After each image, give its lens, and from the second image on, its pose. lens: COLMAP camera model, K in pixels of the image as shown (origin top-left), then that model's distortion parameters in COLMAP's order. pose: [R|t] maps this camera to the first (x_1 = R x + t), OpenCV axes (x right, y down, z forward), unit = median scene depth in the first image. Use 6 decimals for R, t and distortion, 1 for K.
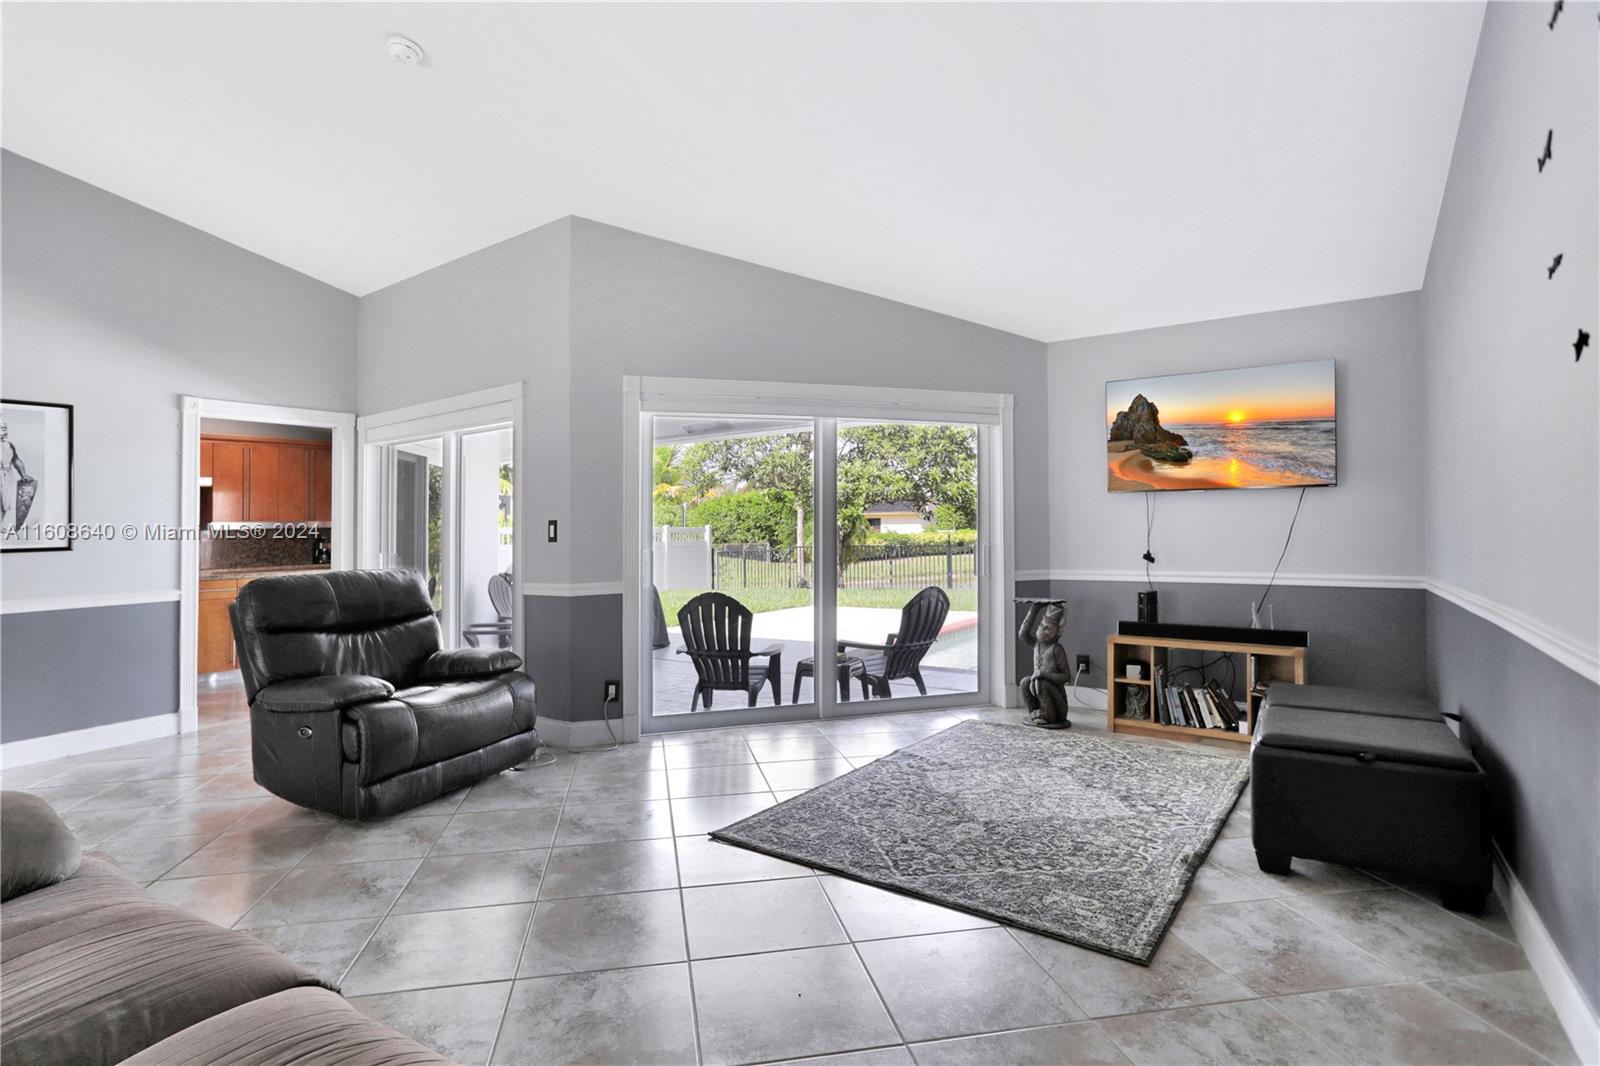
lens RADIAL K [[800.2, 0, 758.7], [0, 800.2, 525.1], [0, 0, 1]] dist [-0.052756, 0.025778]
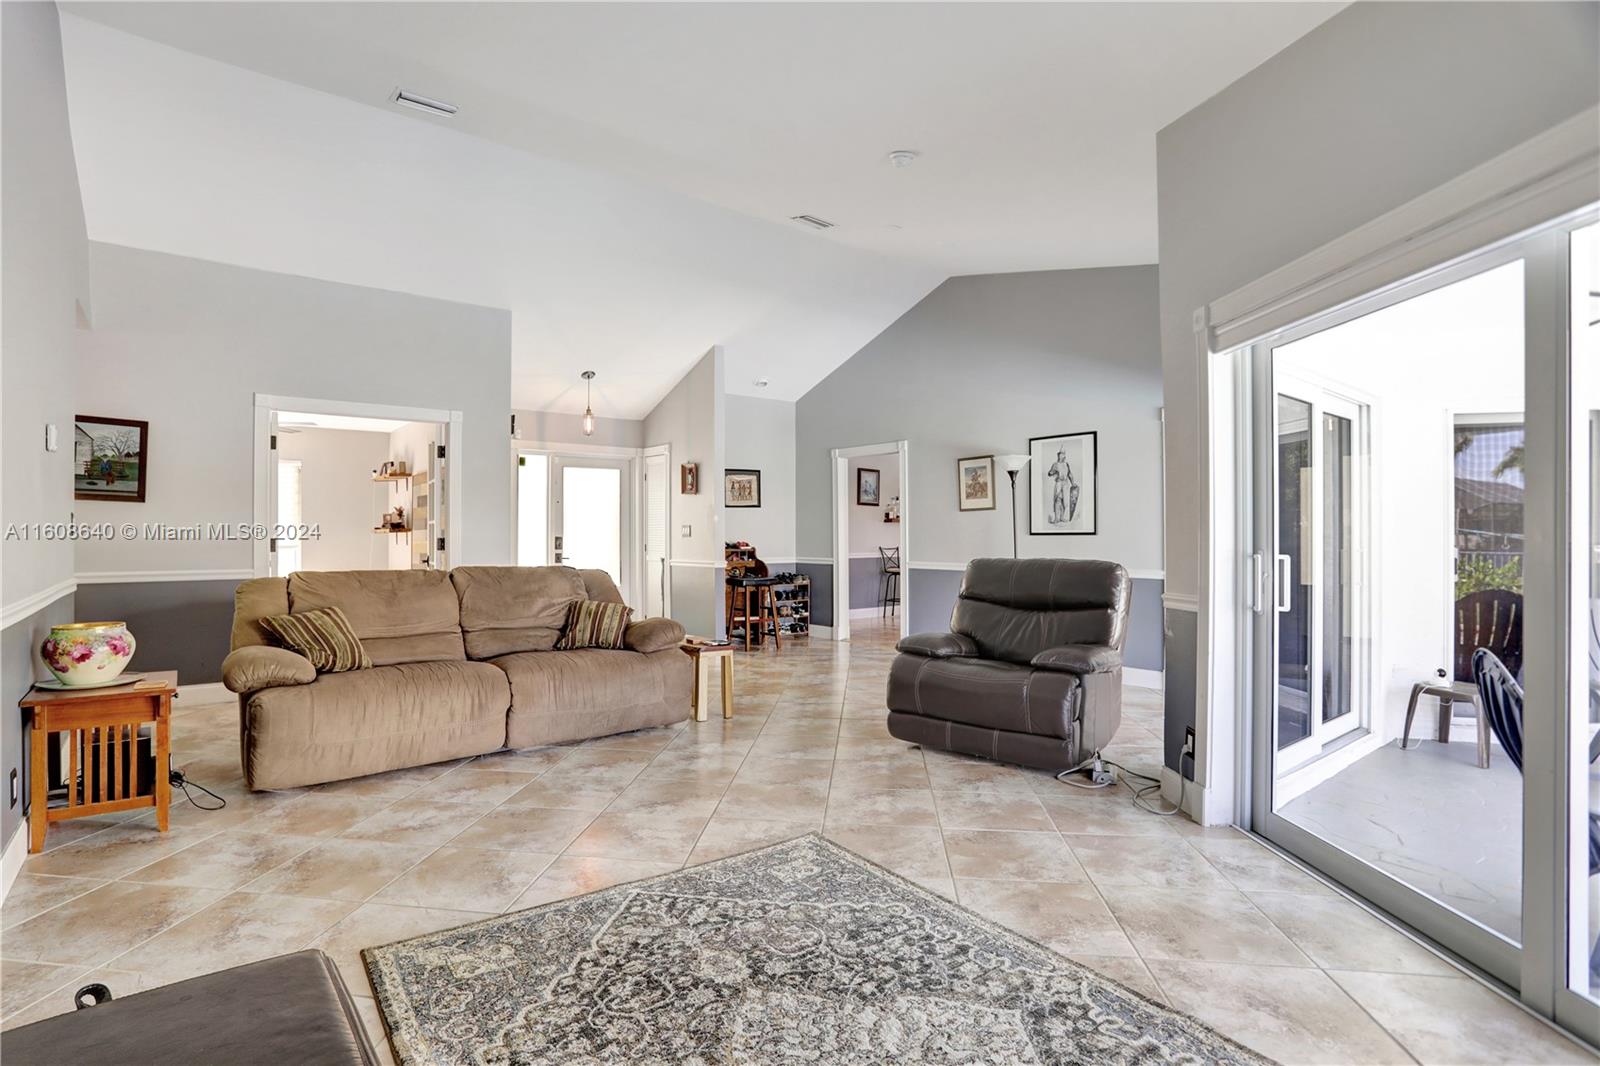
lens RADIAL K [[784.9, 0, 770.1], [0, 784.9, 532.6], [0, 0, 1]] dist [-0.049144, 0.023593]
pose [[-0.280941, 0.015913, -0.959593, 0.844892], [0.021019, 0.999725, 0.010425, 0.000953], [0.959495, -0.017241, -0.281199, 1.167760]]
